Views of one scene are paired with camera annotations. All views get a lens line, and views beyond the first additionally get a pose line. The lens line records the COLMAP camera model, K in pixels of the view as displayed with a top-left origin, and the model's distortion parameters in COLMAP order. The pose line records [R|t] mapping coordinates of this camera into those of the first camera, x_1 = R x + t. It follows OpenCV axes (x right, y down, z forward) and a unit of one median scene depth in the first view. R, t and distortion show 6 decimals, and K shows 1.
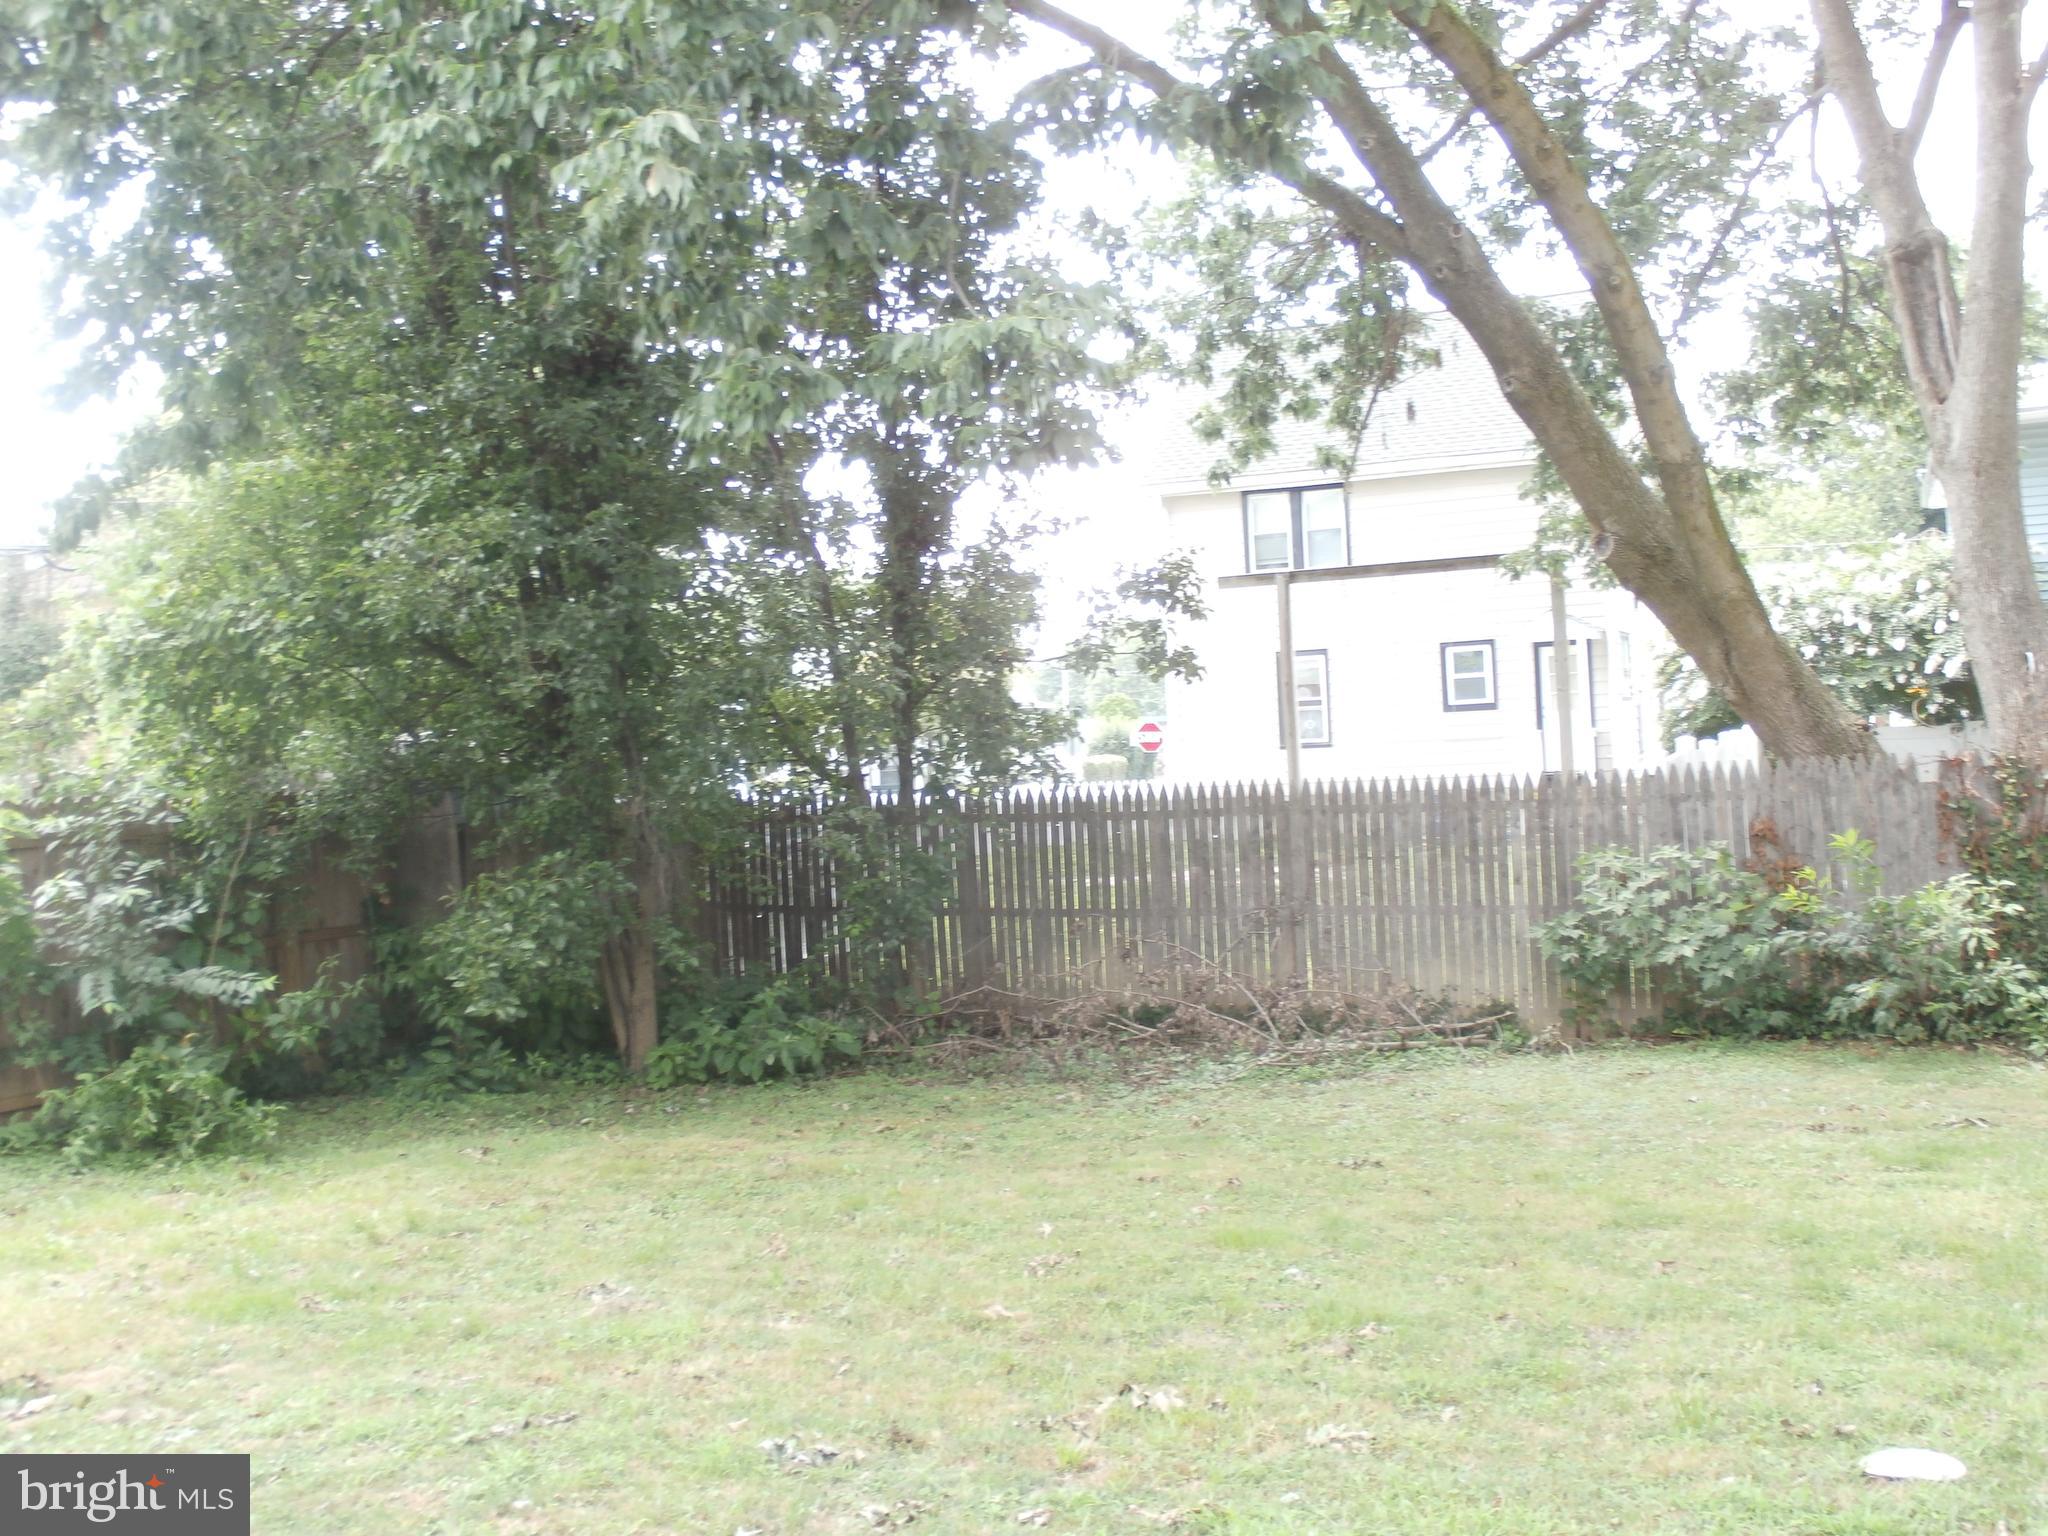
lens RADIAL K [[2188.8, 0, 945.8], [0, 2188.8, 765.8], [0, 0, 1]] dist [-0.018115, 0.000000]
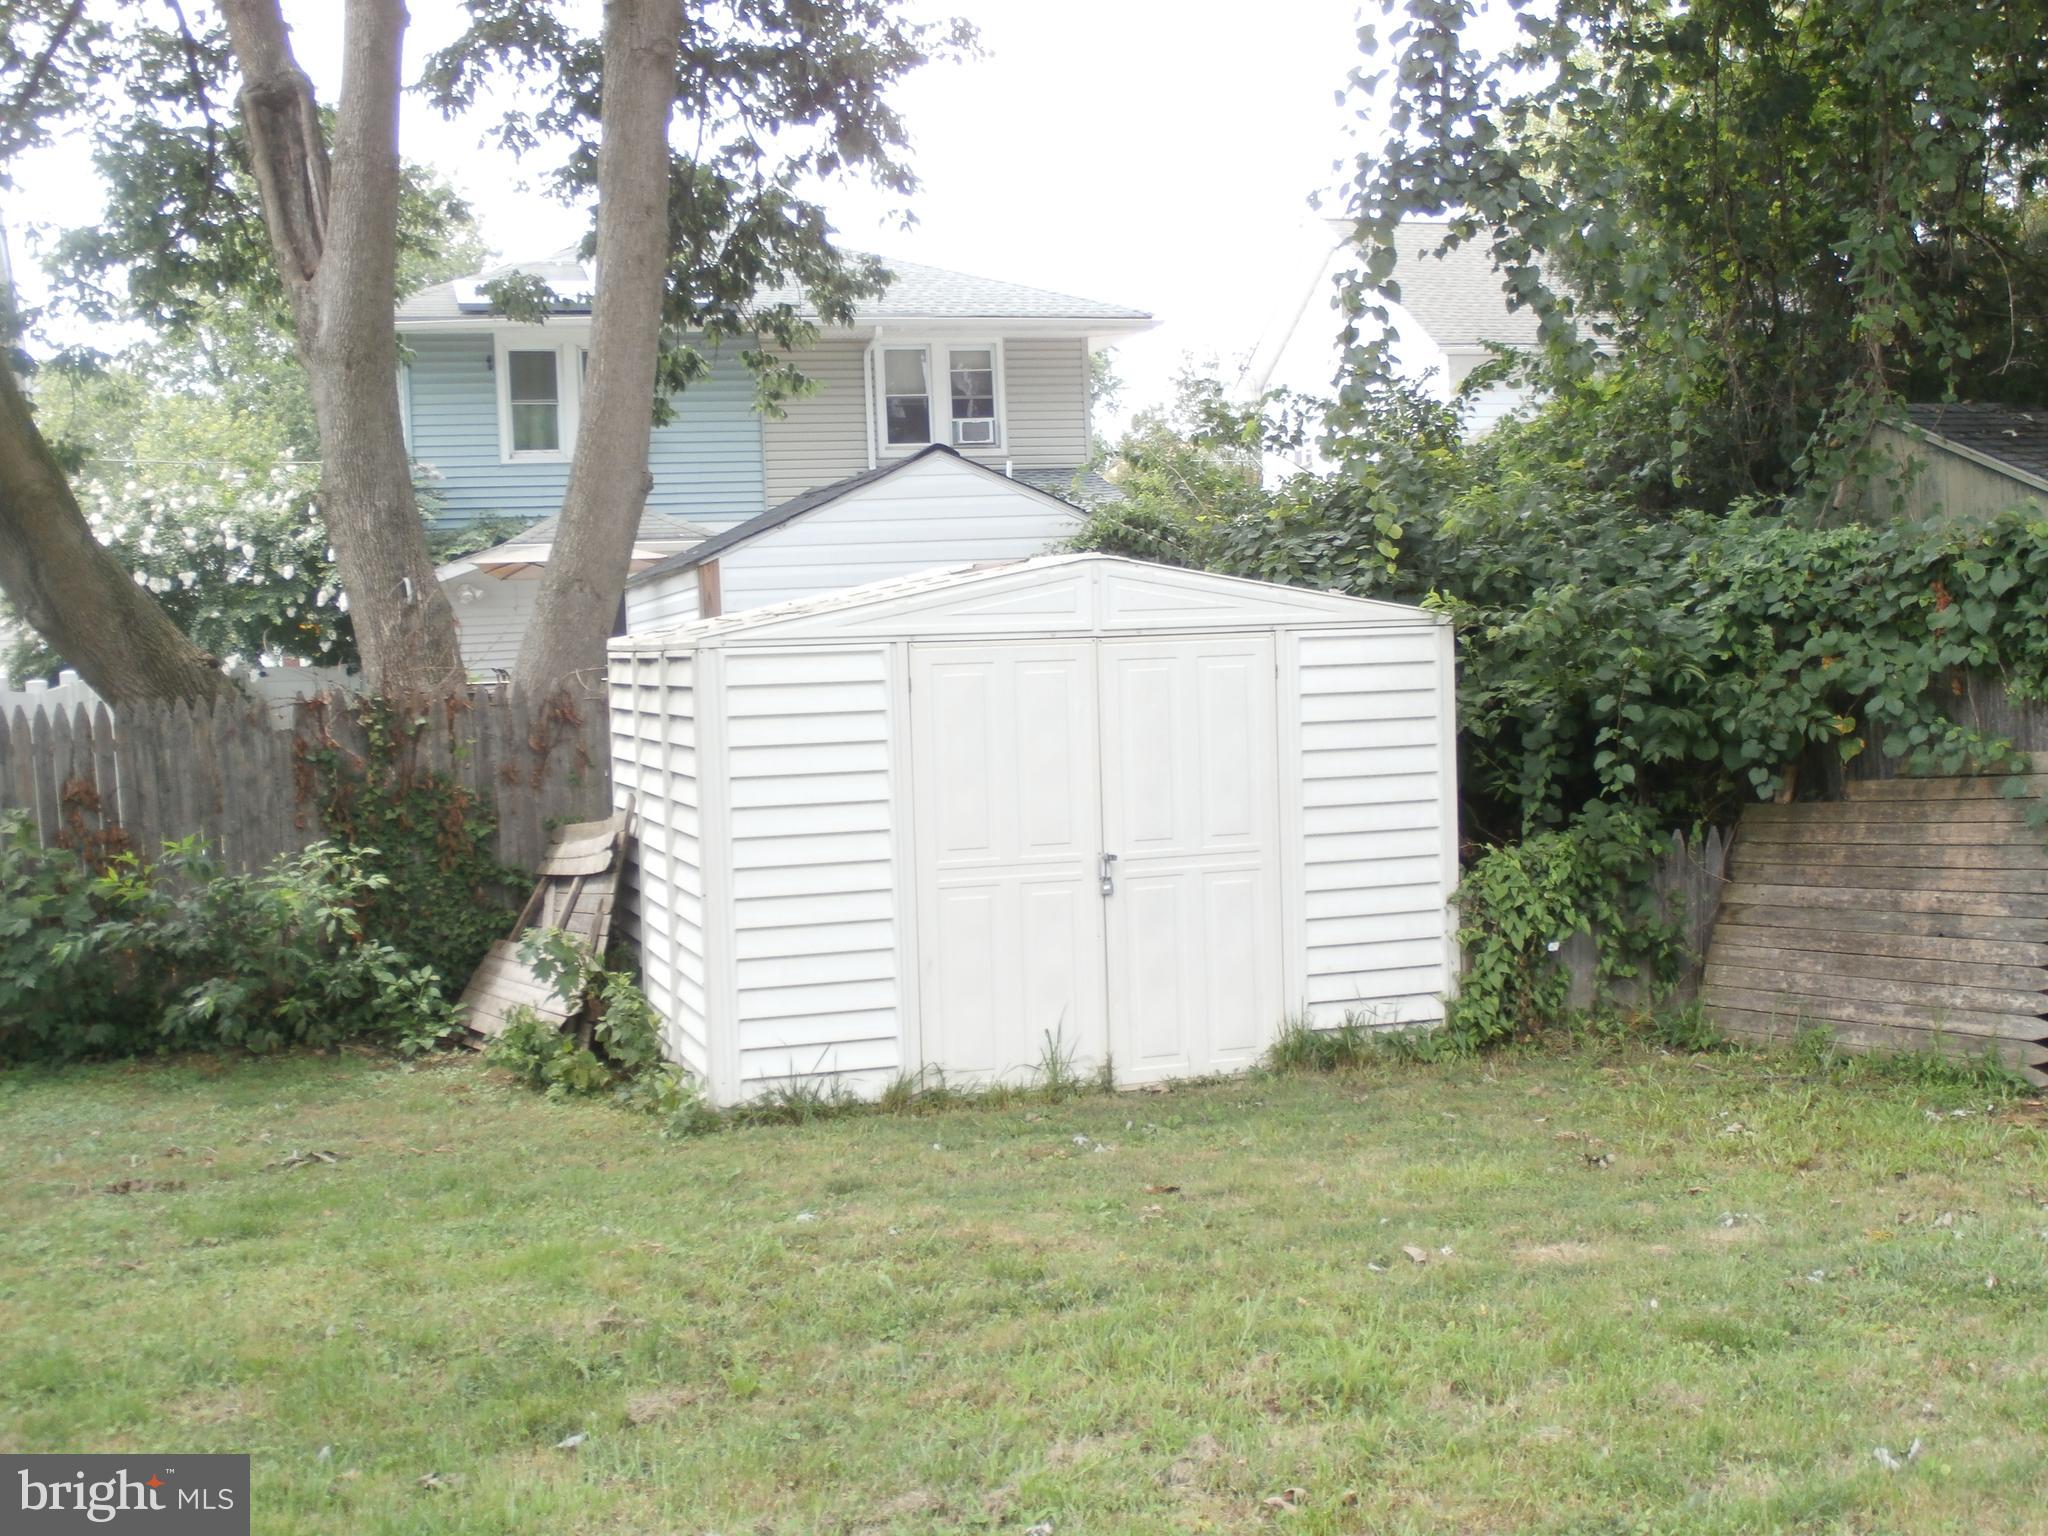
lens RADIAL K [[2374.9, 0, 1023.3], [0, 2374.9, 762.8], [0, 0, 1]] dist [0.001886, 0.000000]
pose [[0.768951, -0.017506, 0.639069, 0.093074], [0.004526, 0.999749, 0.021940, 0.001550], [-0.639292, -0.013978, 0.768837, 0.135568]]
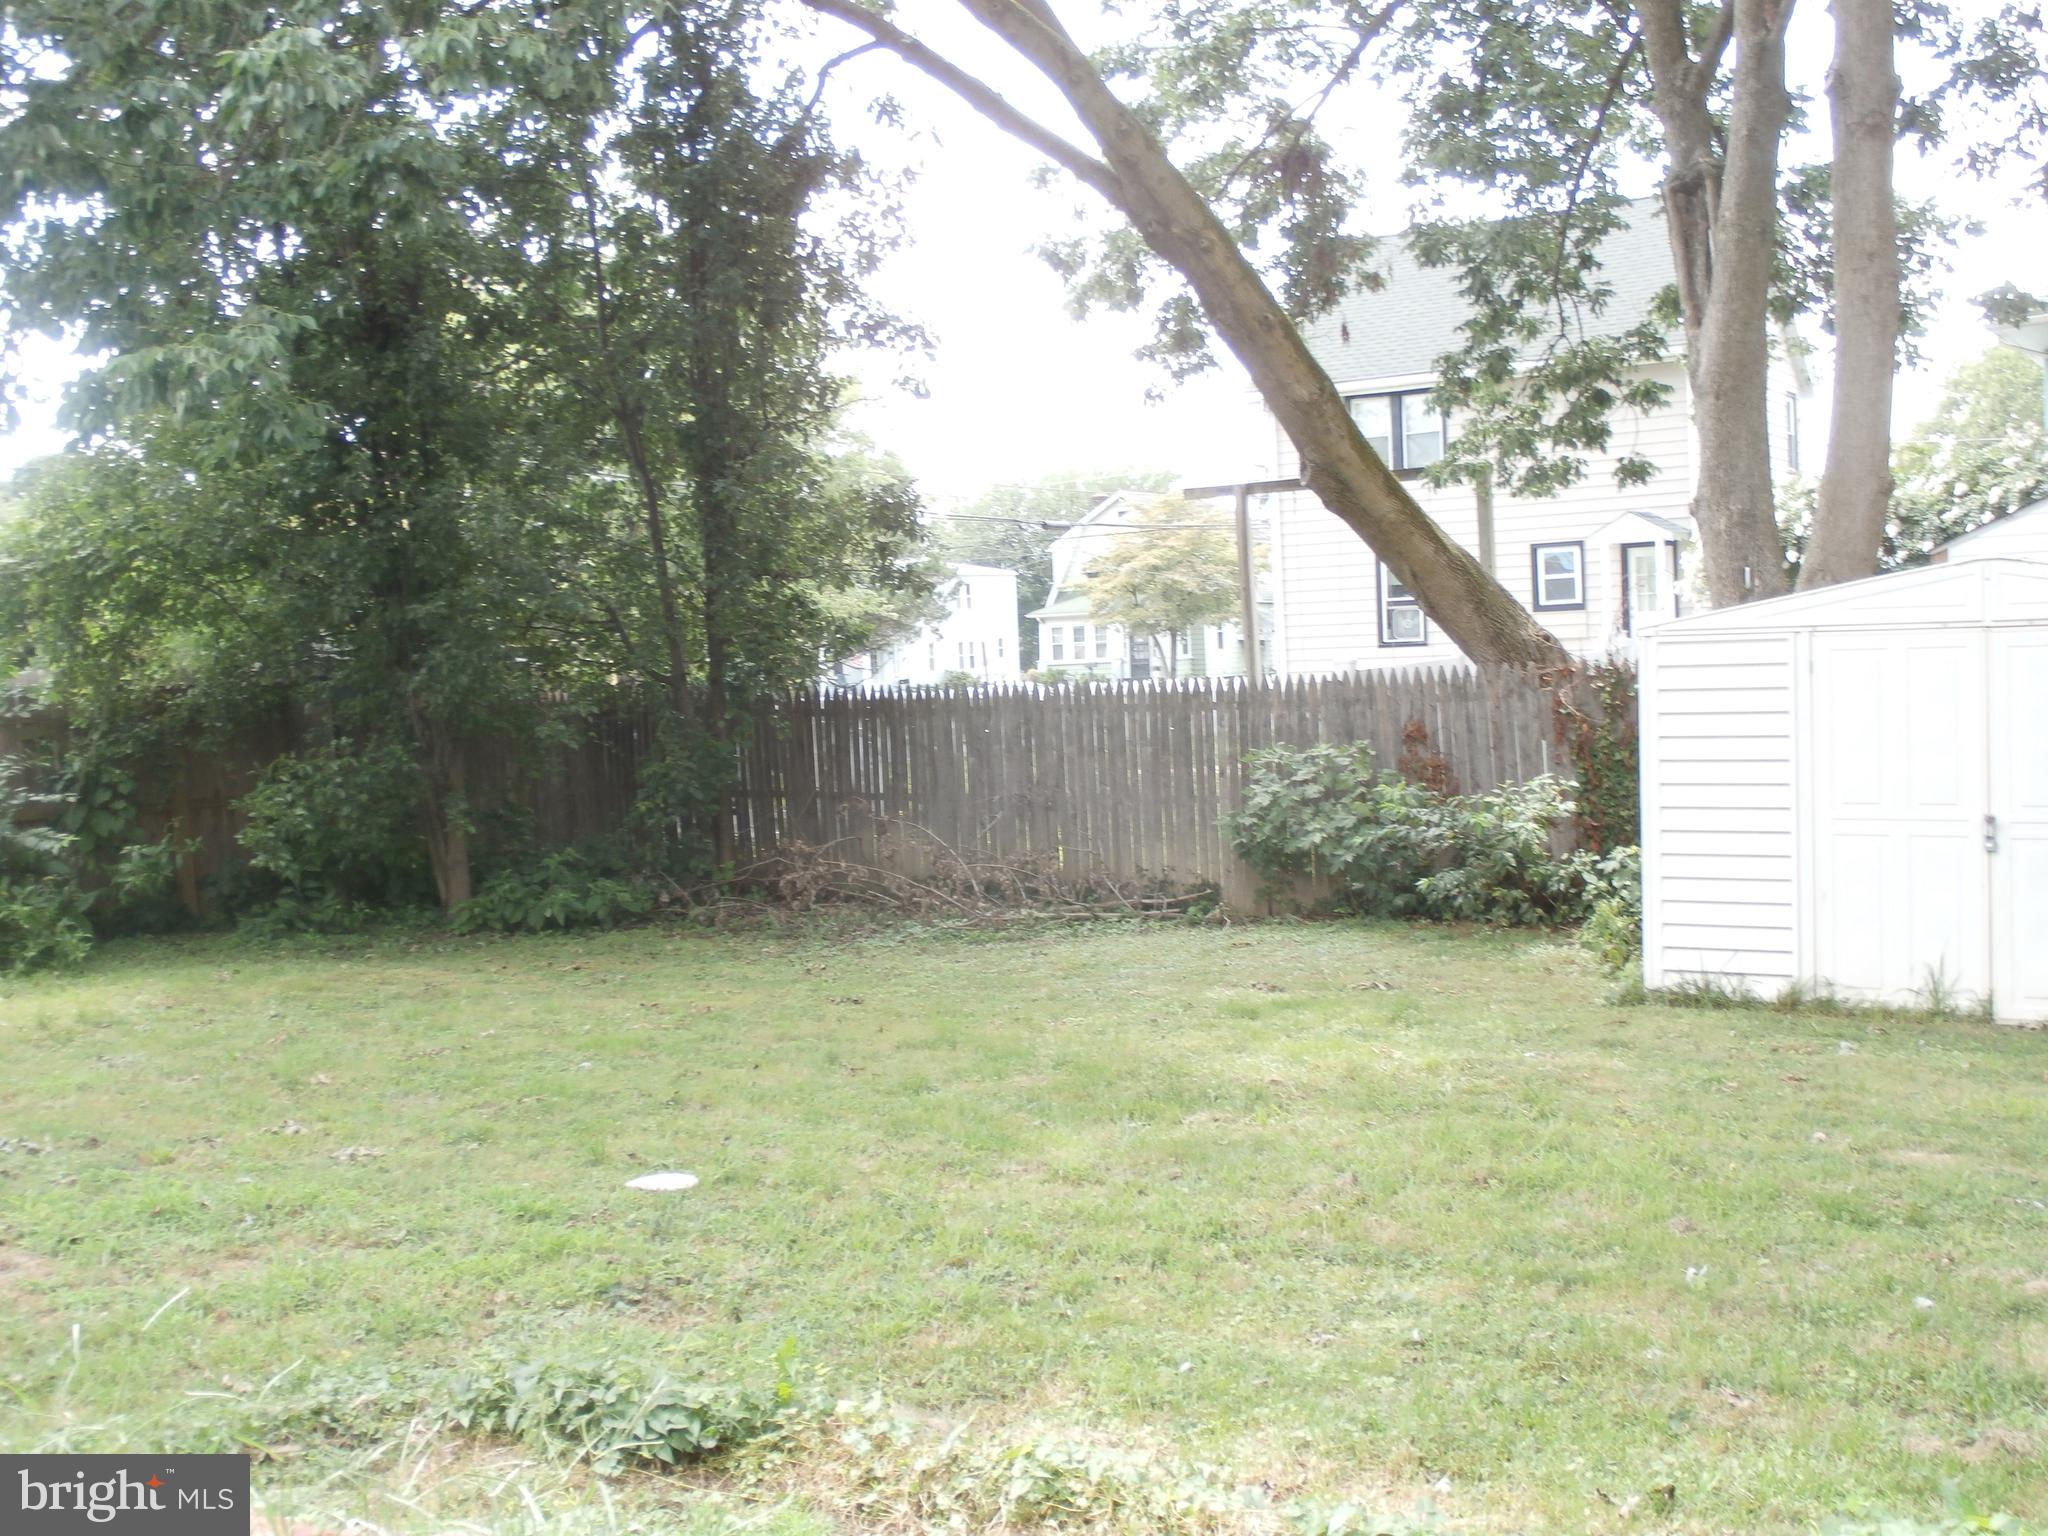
lens RADIAL K [[2188.8, 0, 1007.5], [0, 2188.8, 775.2], [0, 0, 1]] dist [-0.018115, 0.000000]
pose [[0.985768, 0.015946, -0.167355, 0.359966], [-0.006646, 0.998410, 0.055984, -0.009088], [0.167981, -0.054075, 0.984306, -0.128116]]
